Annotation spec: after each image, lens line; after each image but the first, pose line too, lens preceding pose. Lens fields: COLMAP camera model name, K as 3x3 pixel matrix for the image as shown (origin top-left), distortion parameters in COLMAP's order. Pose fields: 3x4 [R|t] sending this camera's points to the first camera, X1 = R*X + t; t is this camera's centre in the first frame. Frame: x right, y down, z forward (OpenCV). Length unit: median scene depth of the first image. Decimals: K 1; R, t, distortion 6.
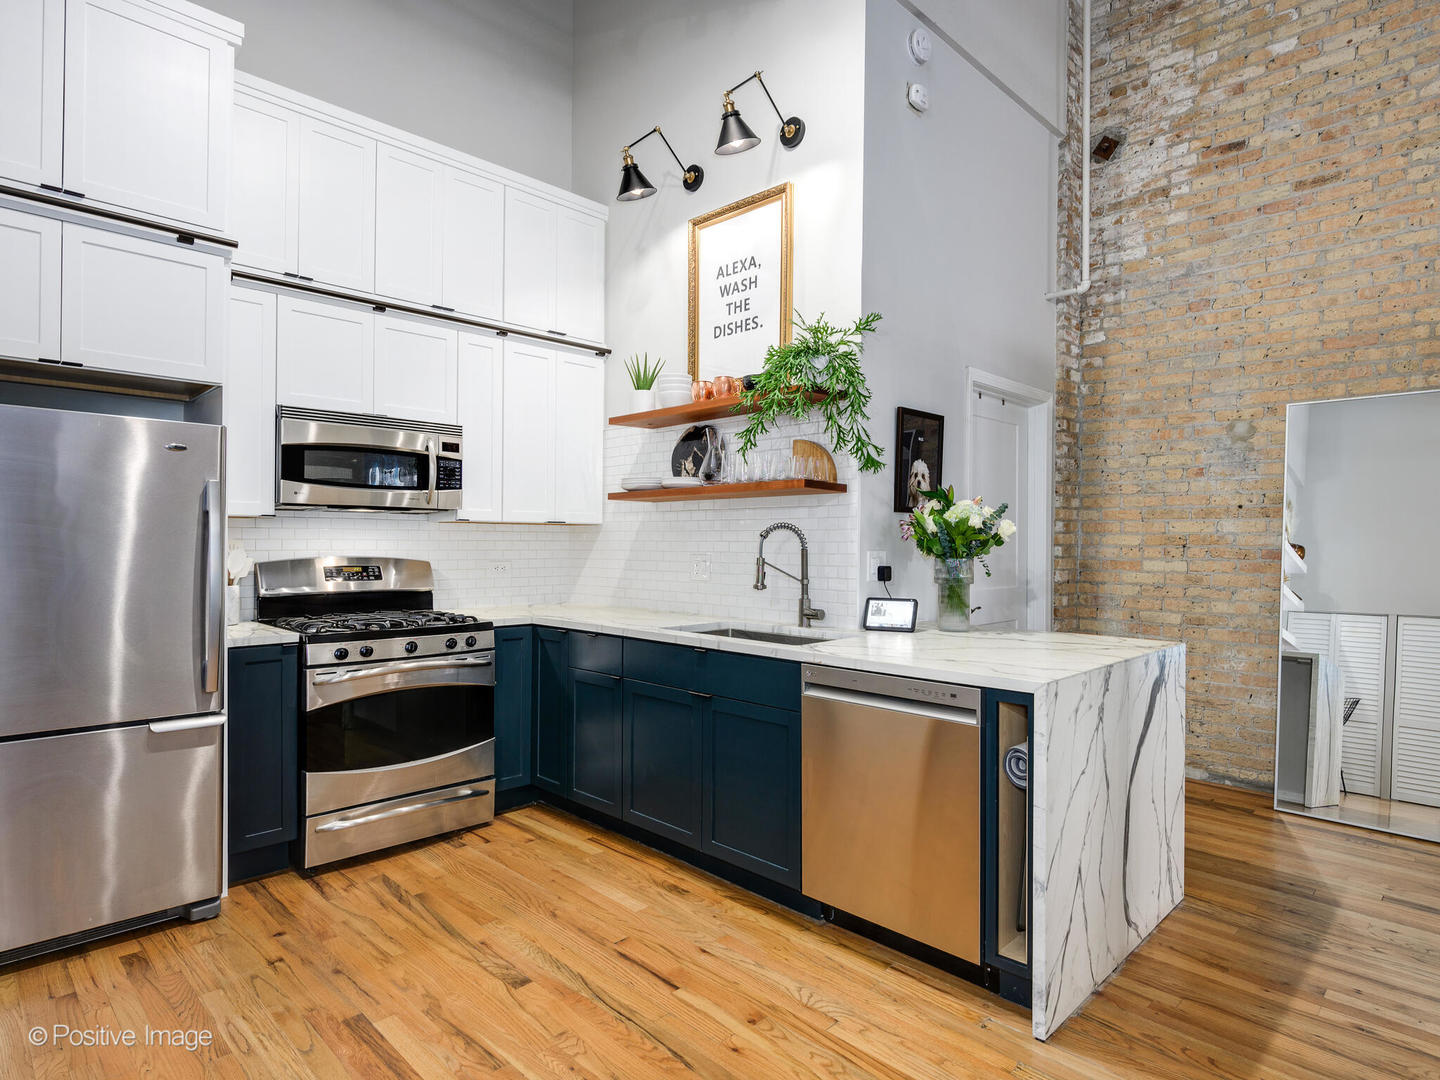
lens RADIAL K [[764.8, 0, 712.1], [0, 764.8, 536.6], [0, 0, 1]] dist [0.004567, -0.003663]
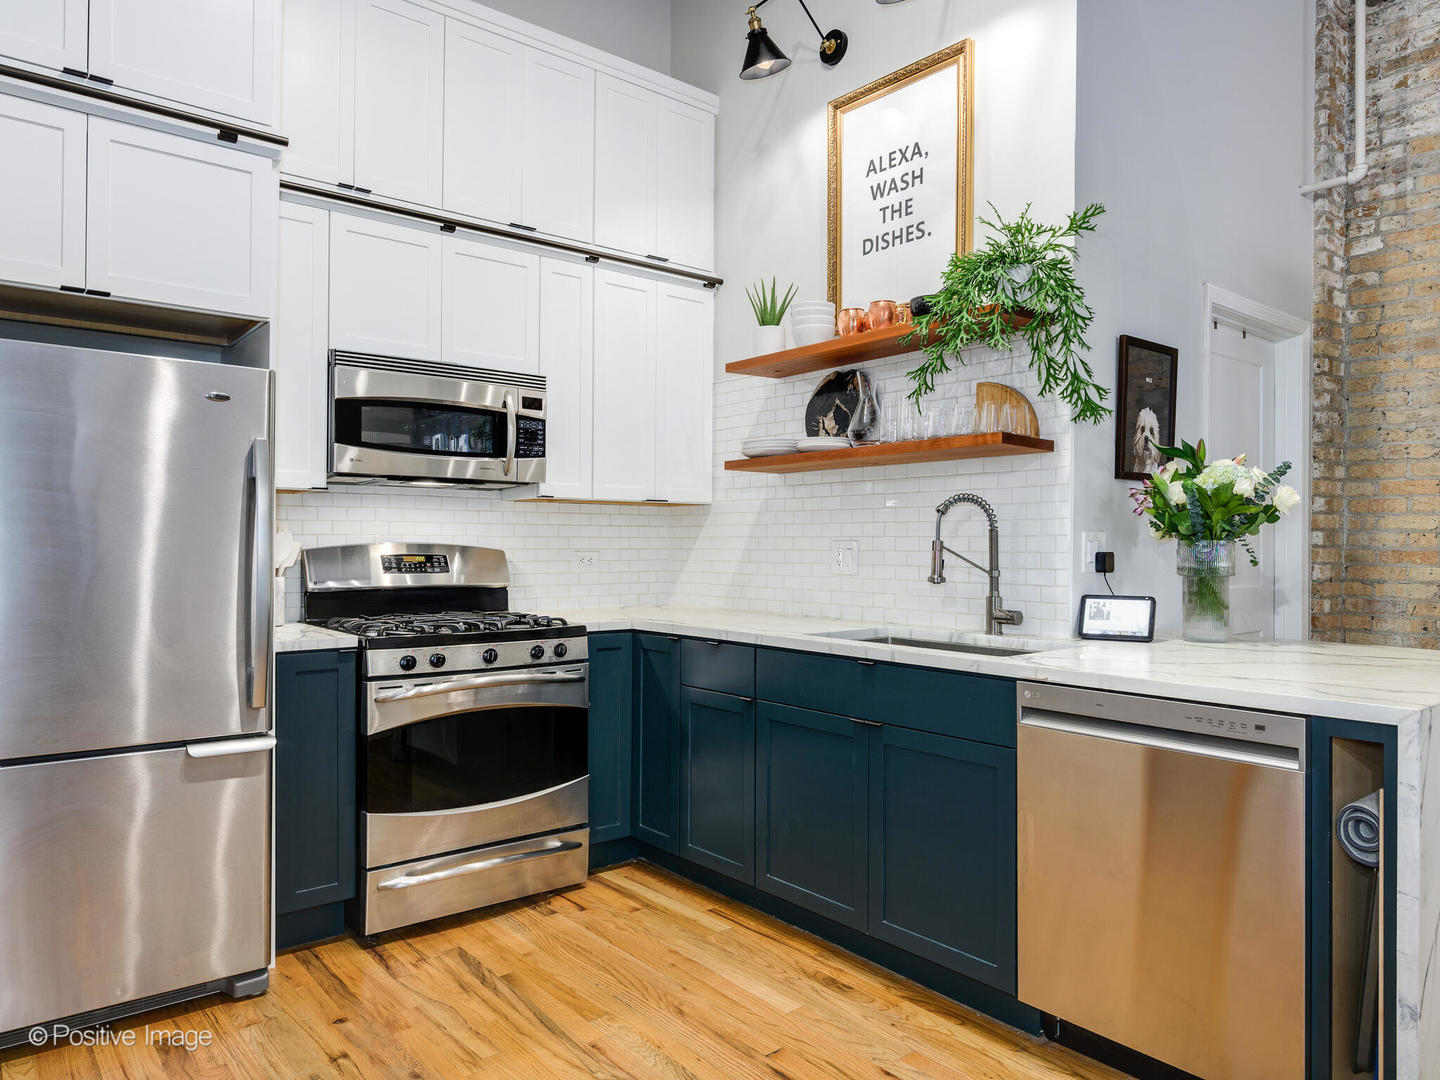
lens RADIAL K [[928.3, 0, 683.6], [0, 928.3, 526.1], [0, 0, 1]] dist [0.004069, -0.004000]
pose [[0.992894, -0.009652, -0.118609, -0.073486], [0.008262, 0.999891, -0.012207, 0.022112], [0.118714, 0.011141, 0.992866, 0.070573]]
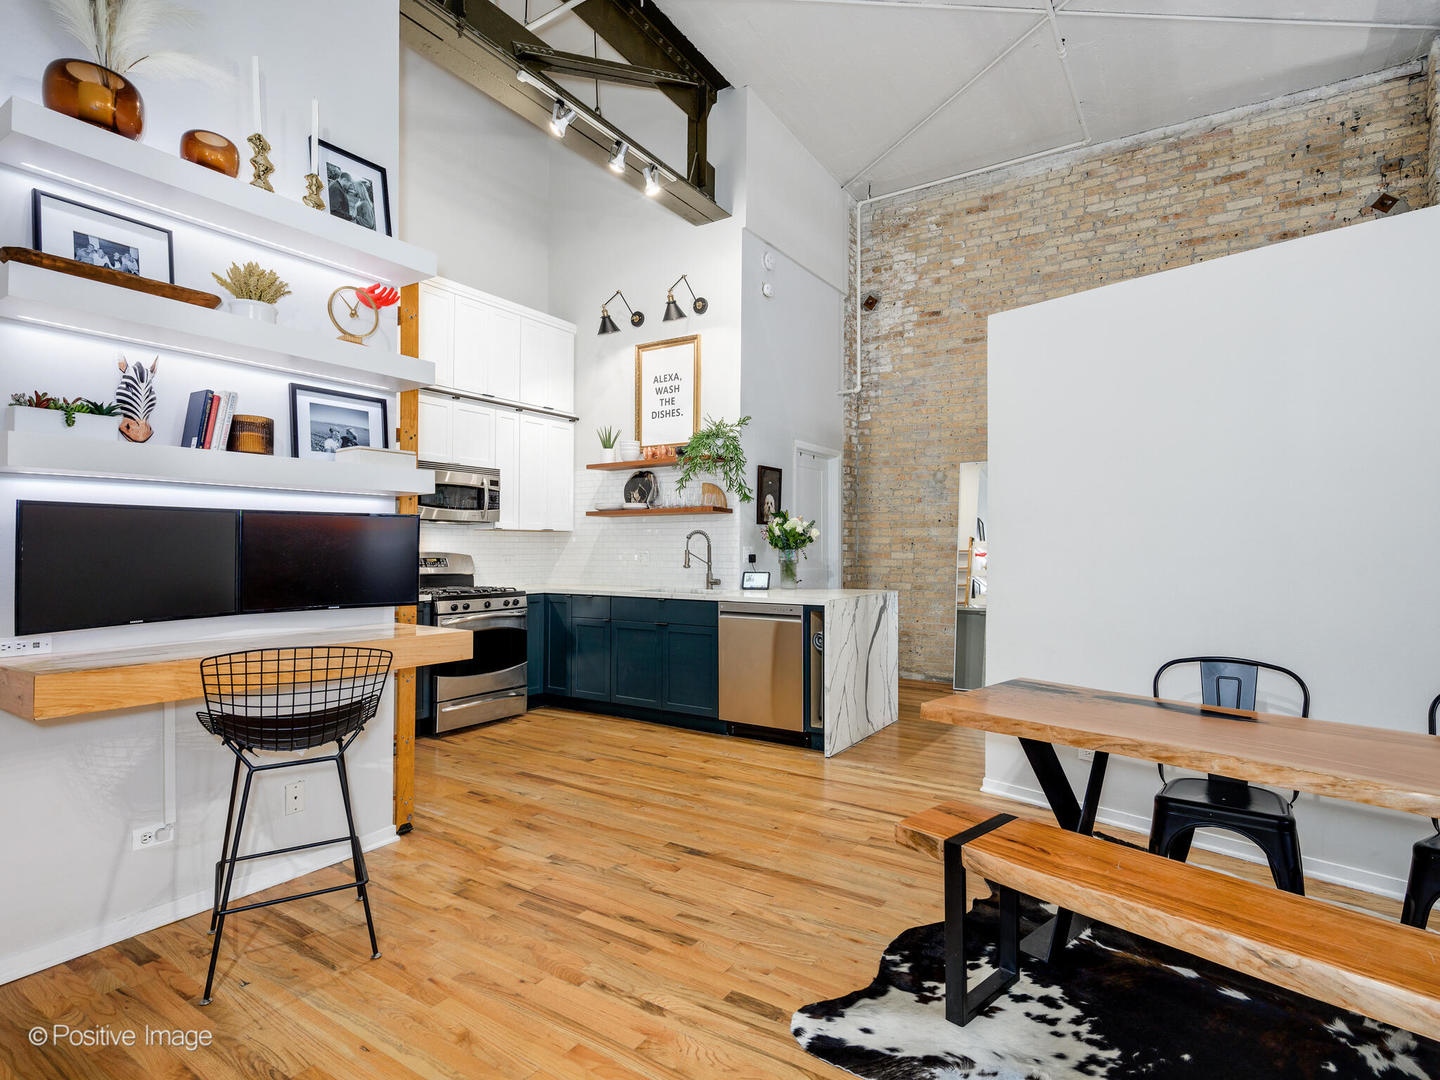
lens RADIAL K [[681.2, 0, 752.4], [0, 681.2, 549.2], [0, 0, 1]] dist [0.003022, -0.000523]
pose [[0.960748, -0.009248, 0.277269, -0.219996], [0.006353, 0.999916, 0.011336, 0.008226], [-0.277351, -0.009130, 0.960725, -0.536942]]
